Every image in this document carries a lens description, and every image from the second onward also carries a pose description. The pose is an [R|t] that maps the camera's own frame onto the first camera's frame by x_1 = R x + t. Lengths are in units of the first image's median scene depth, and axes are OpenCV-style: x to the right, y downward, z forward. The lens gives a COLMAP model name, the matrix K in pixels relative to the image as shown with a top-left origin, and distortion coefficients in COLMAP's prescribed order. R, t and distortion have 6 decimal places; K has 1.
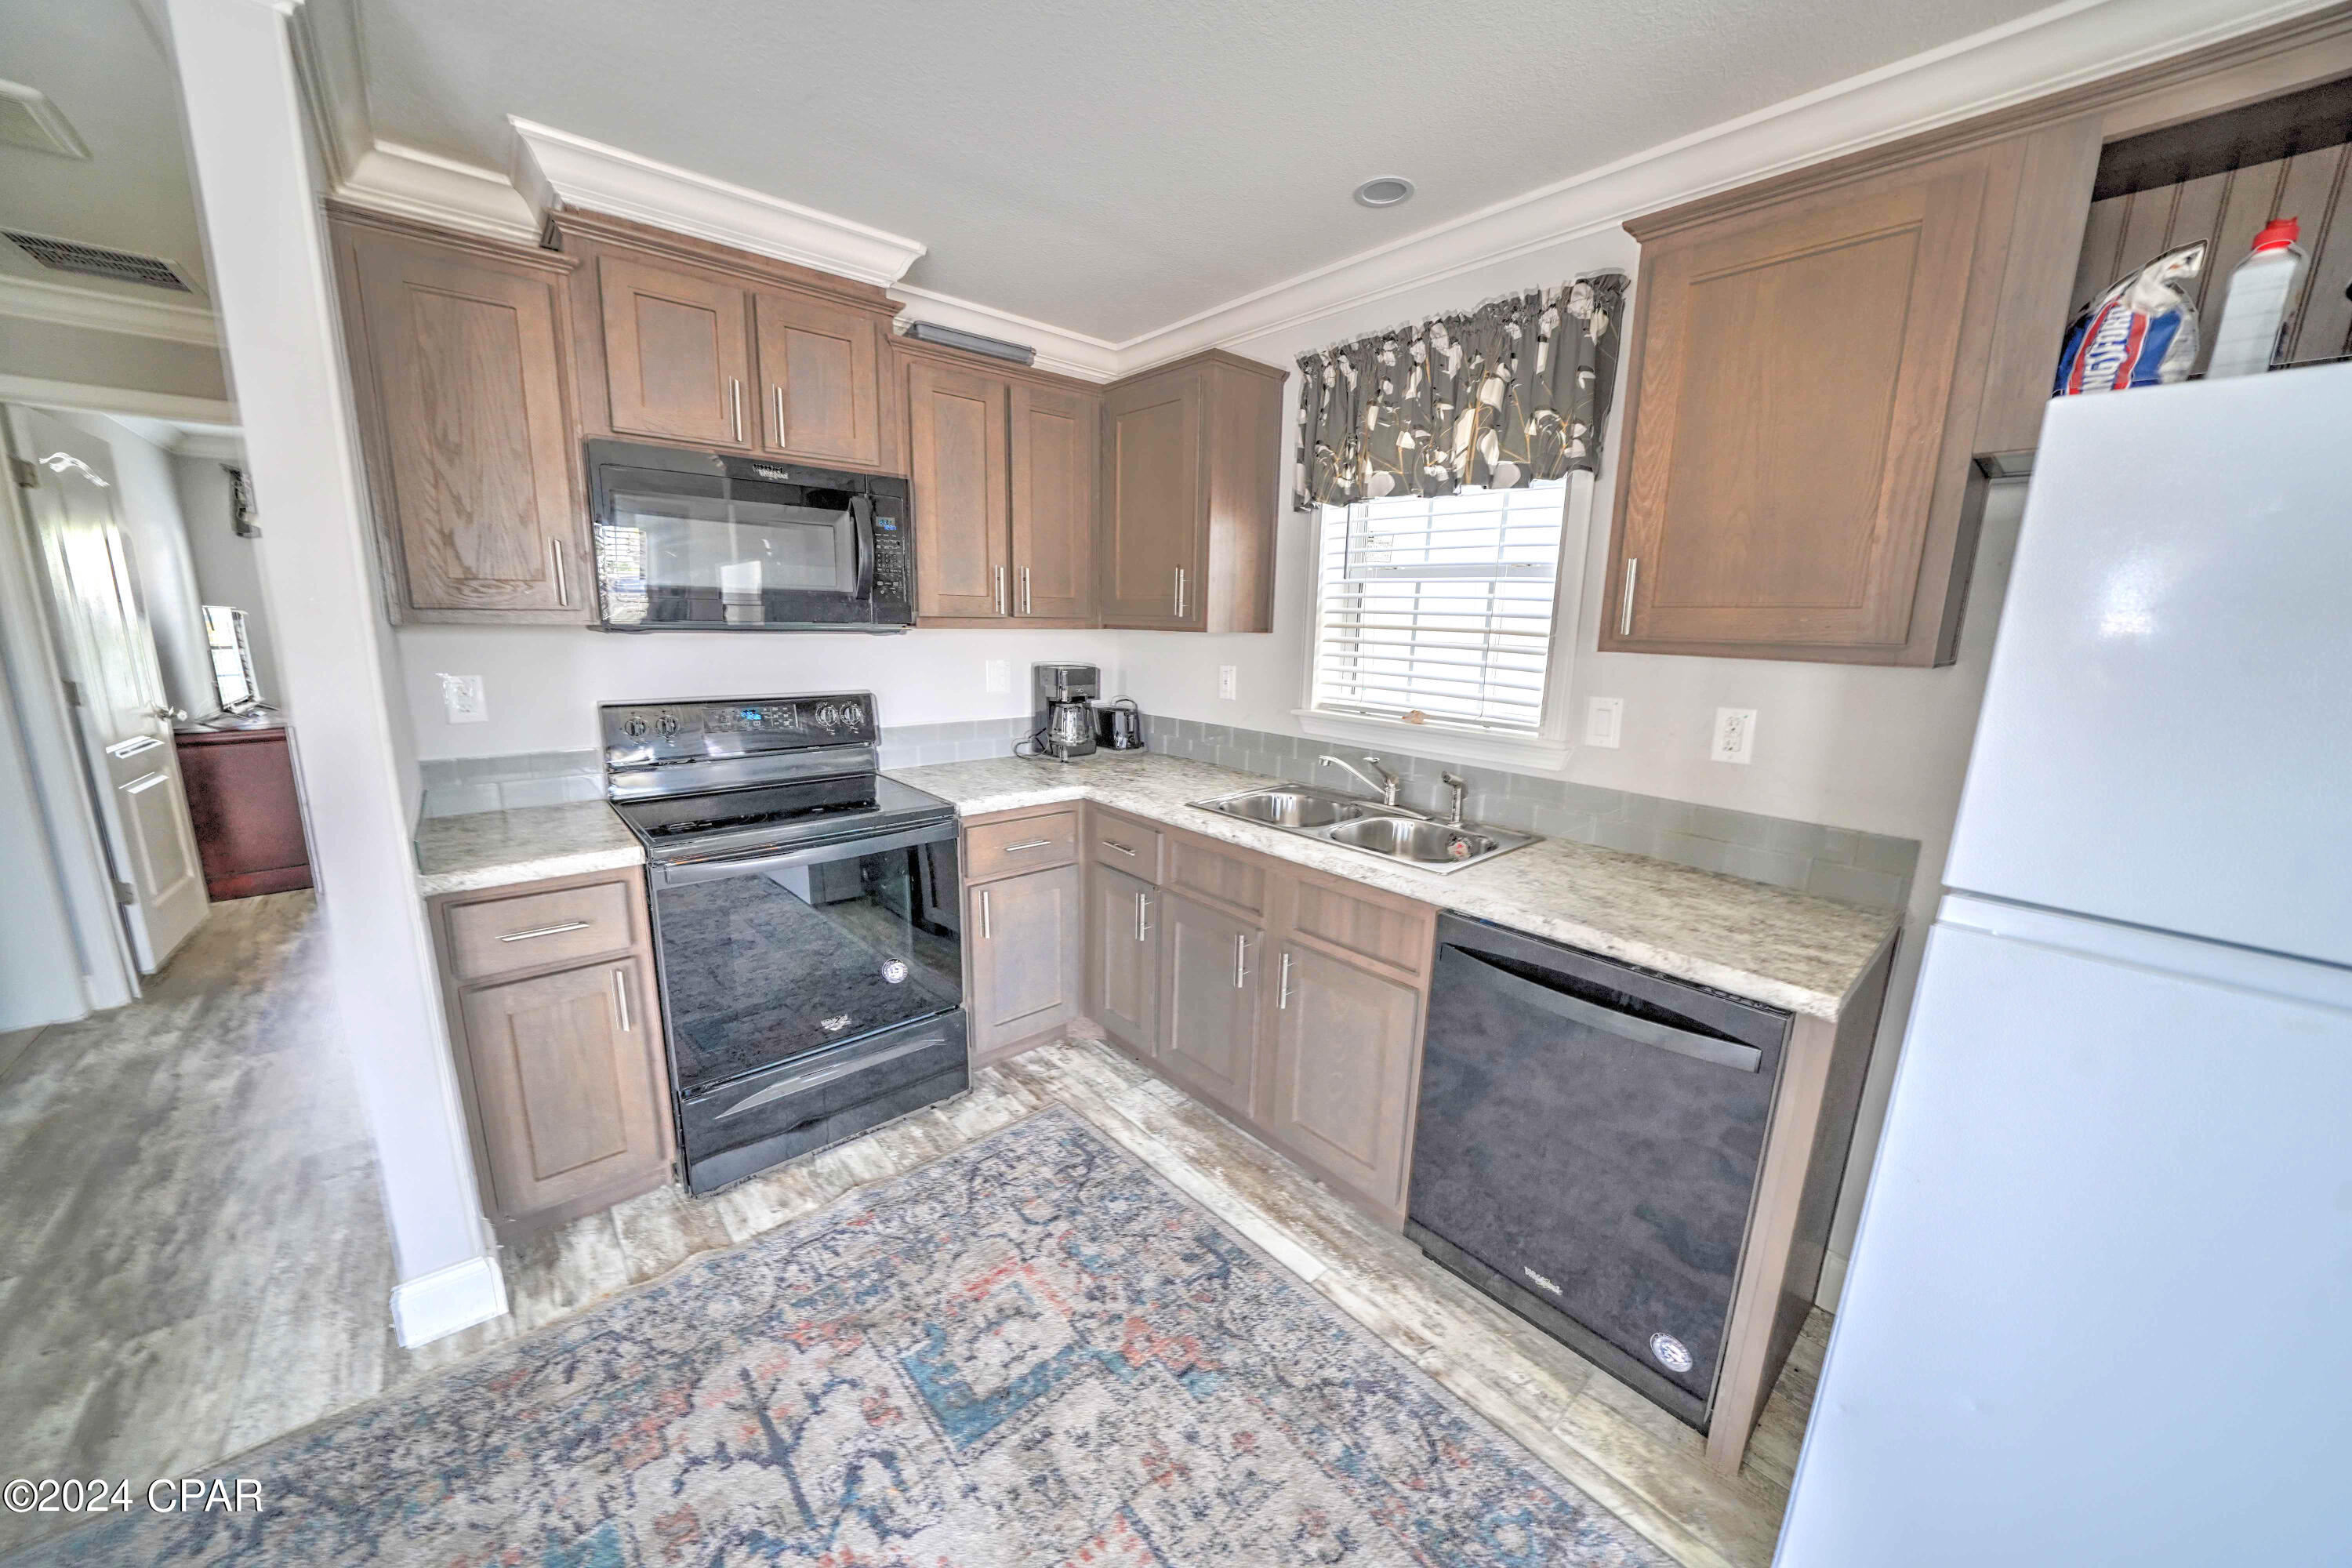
lens RADIAL K [[819.9, 0, 1165.3], [0, 819.9, 783.4], [0, 0, 1]] dist [-0.025806, 0.002289]
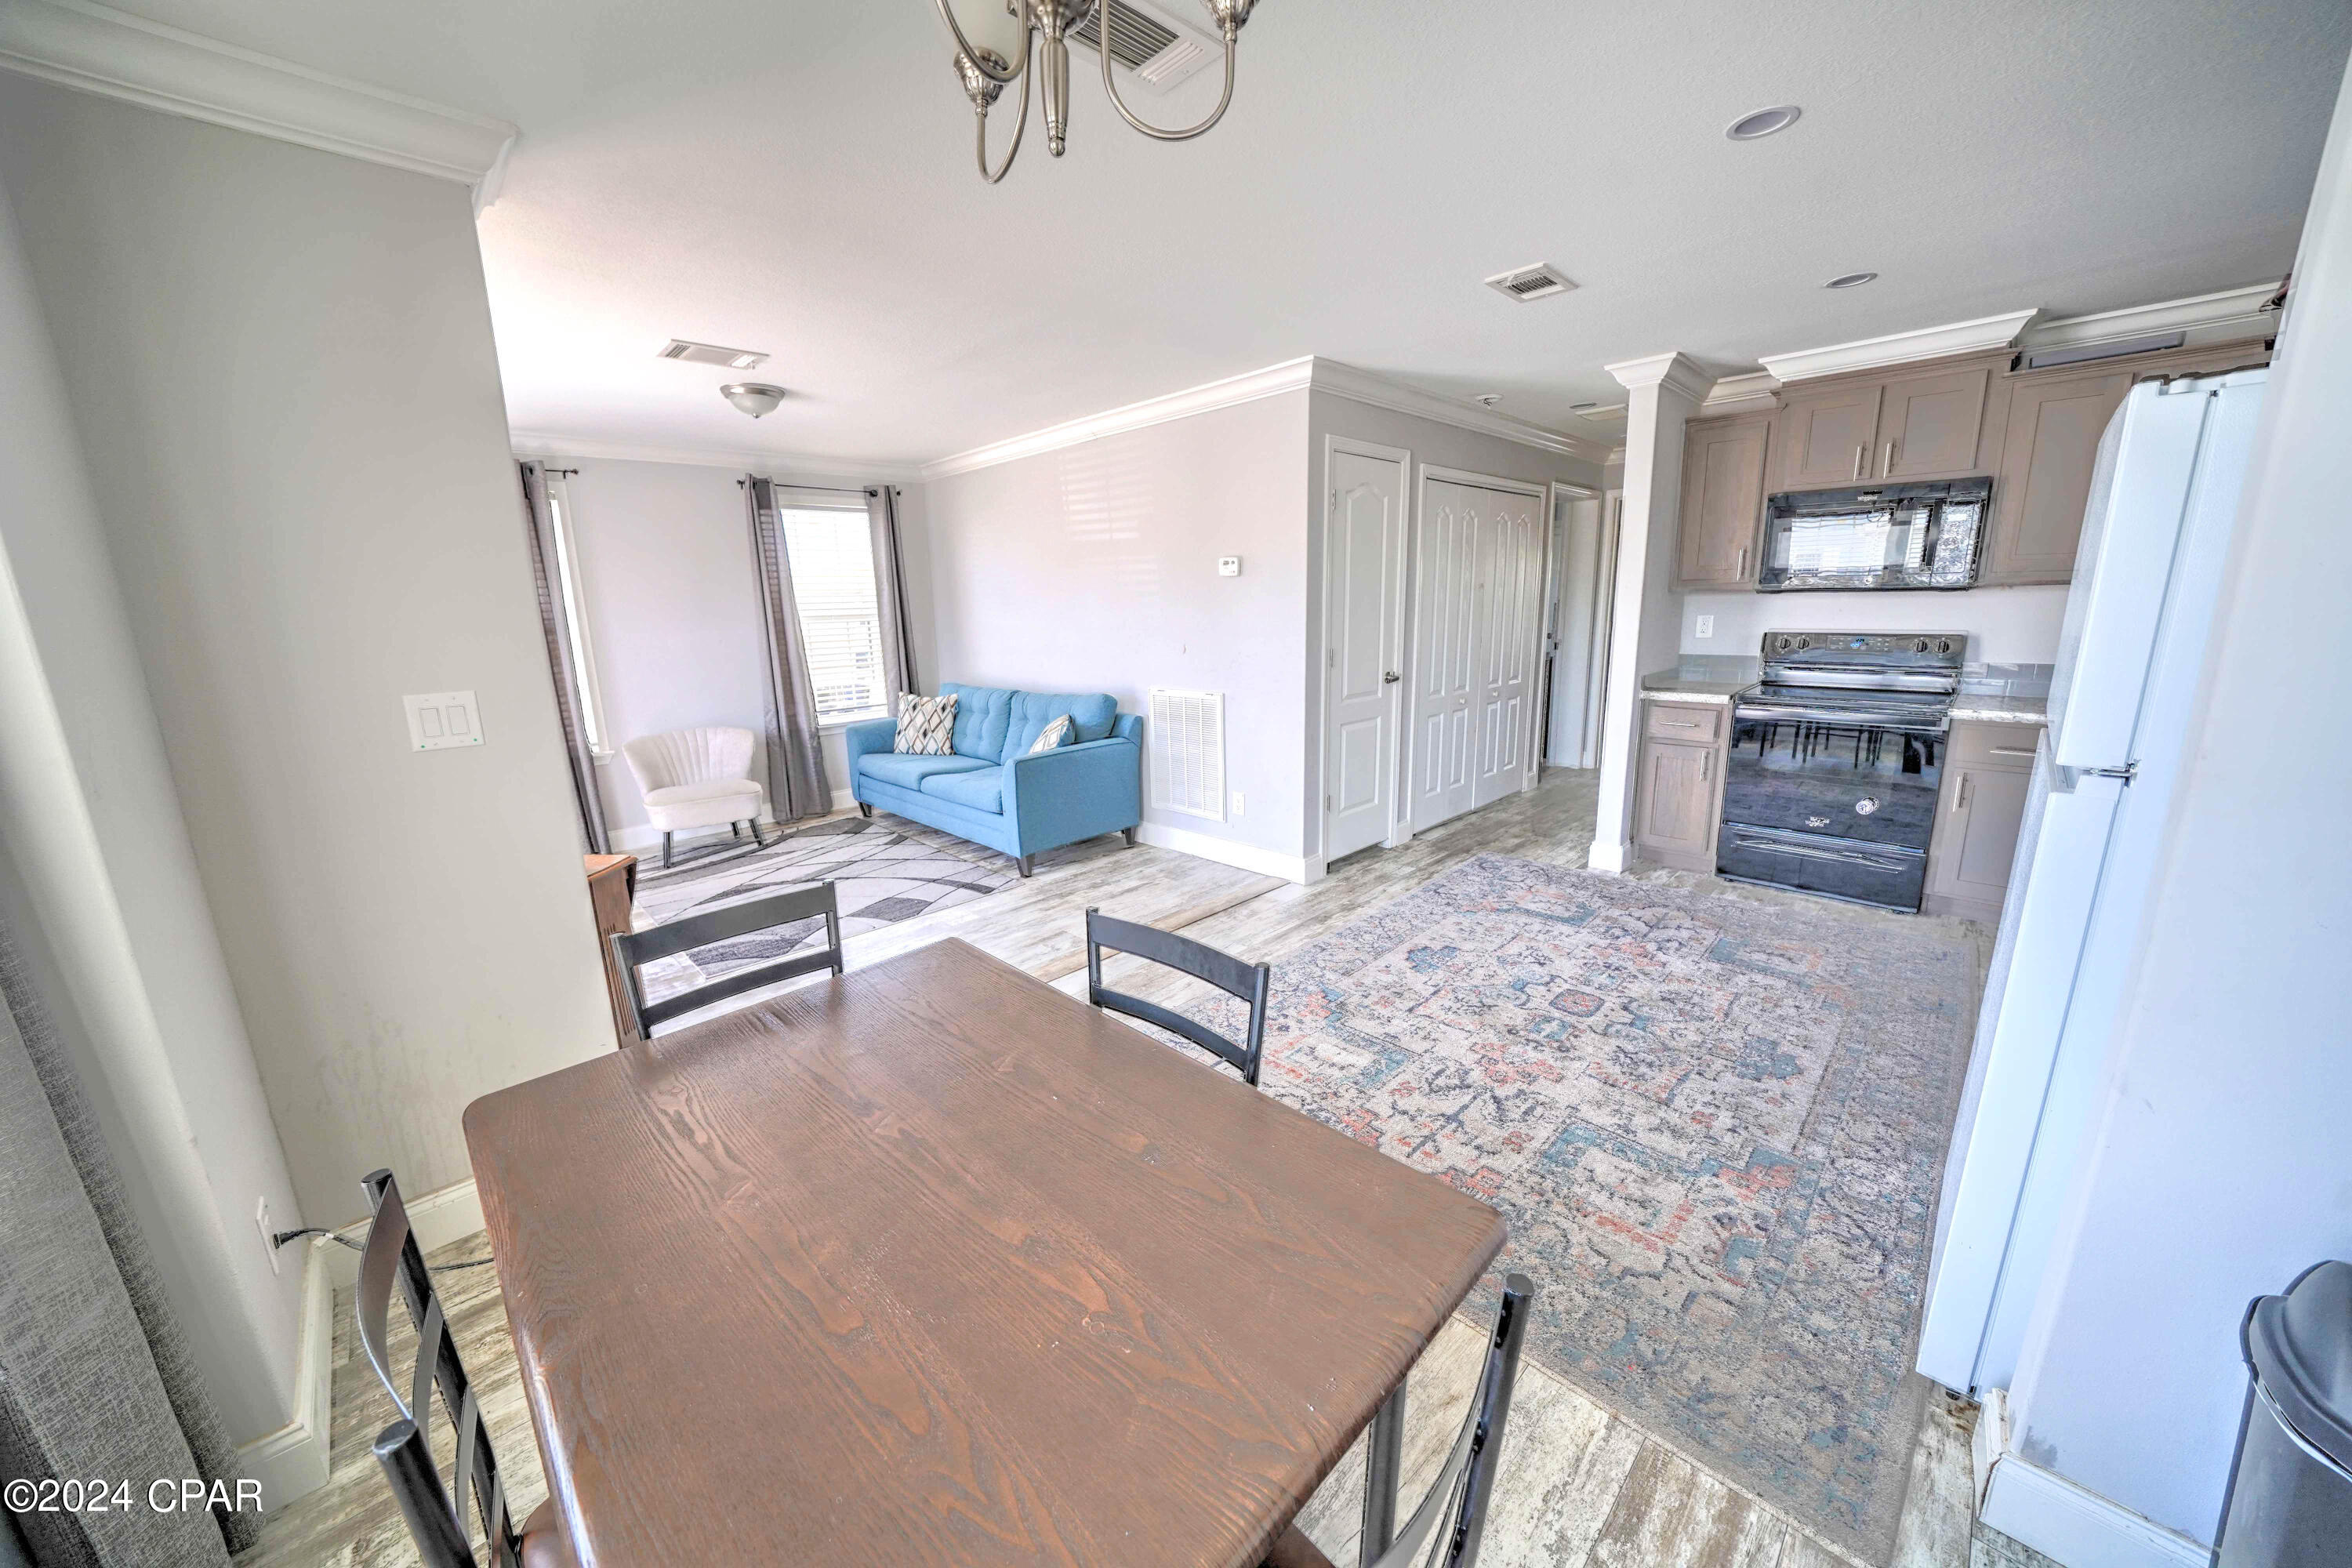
lens RADIAL K [[819.9, 0, 1163.9], [0, 819.9, 786.5], [0, 0, 1]] dist [-0.025806, 0.002289]
pose [[0.047130, 0.199361, -0.978792, 1.200984], [-0.163594, 0.968191, 0.189325, 0.128796], [0.985401, 0.151201, 0.078245, -0.493925]]
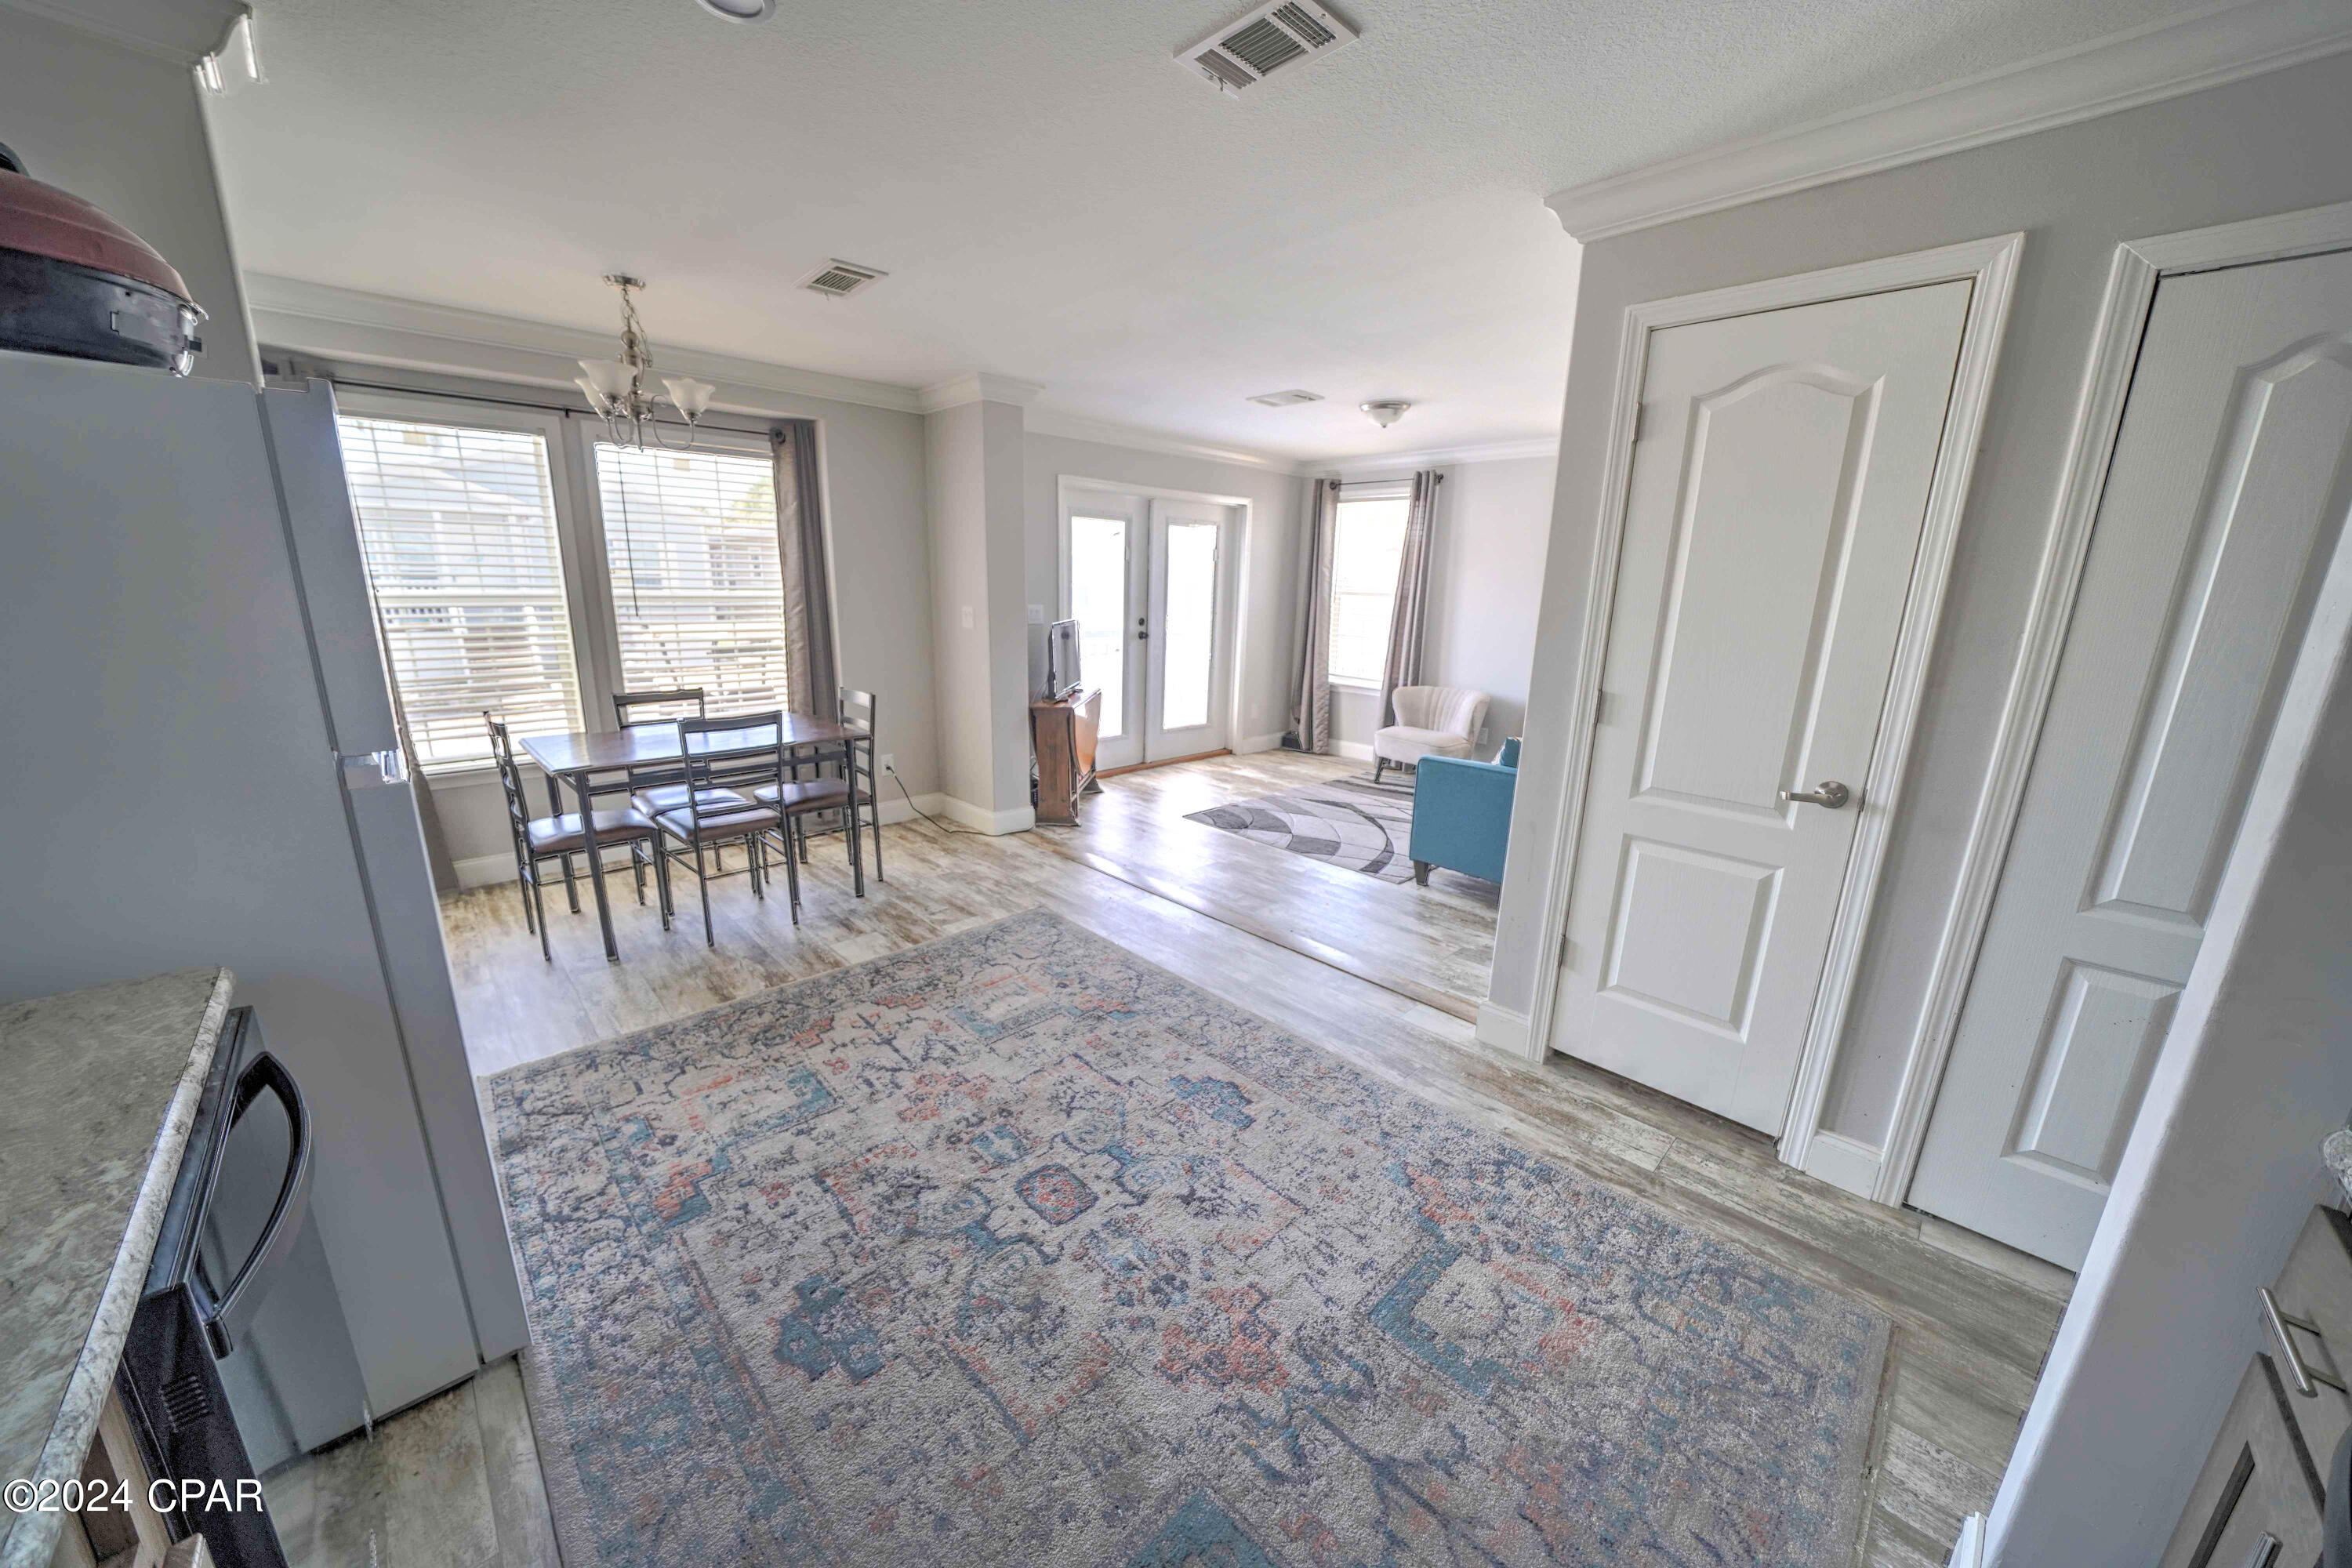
lens RADIAL K [[819.9, 0, 1162.1], [0, 819.9, 781.5], [0, 0, 1]] dist [-0.025806, 0.002289]
pose [[-0.997909, -0.031170, -0.056627, -0.089427], [-0.052061, 0.906822, 0.418286, -0.200775], [0.038313, 0.420359, -0.906549, 1.010570]]
